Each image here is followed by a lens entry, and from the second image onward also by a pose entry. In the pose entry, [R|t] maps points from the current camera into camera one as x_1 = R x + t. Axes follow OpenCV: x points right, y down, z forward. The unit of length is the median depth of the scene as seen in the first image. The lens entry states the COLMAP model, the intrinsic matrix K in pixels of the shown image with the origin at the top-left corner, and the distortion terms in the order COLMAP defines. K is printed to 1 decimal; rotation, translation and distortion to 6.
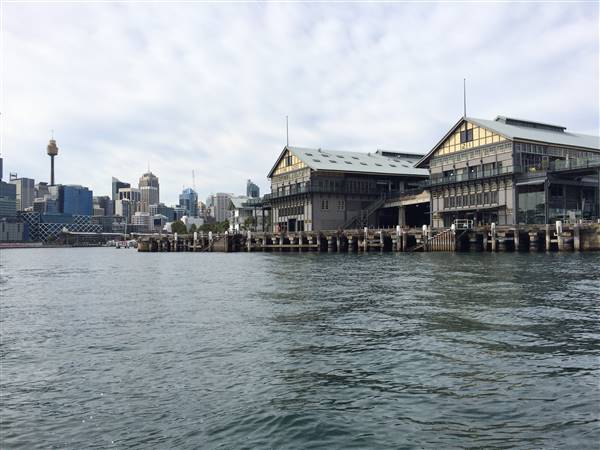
lens RADIAL K [[500.9, 0, 316.6], [0, 500.9, 224.4], [0, 0, 1]] dist [0.047392, -0.000565]
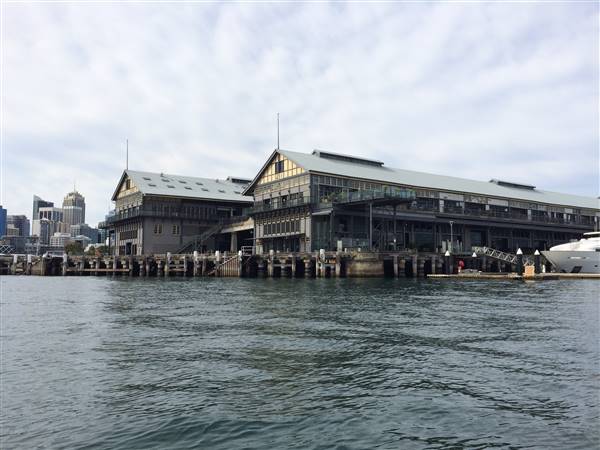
lens RADIAL K [[500.9, 0, 316.6], [0, 500.9, 224.4], [0, 0, 1]] dist [0.047392, -0.000565]
pose [[0.994494, 0.022456, 0.102355, 0.251338], [-0.017402, 0.998597, -0.050005, -0.004231], [-0.103334, 0.047948, 0.993490, -0.040560]]
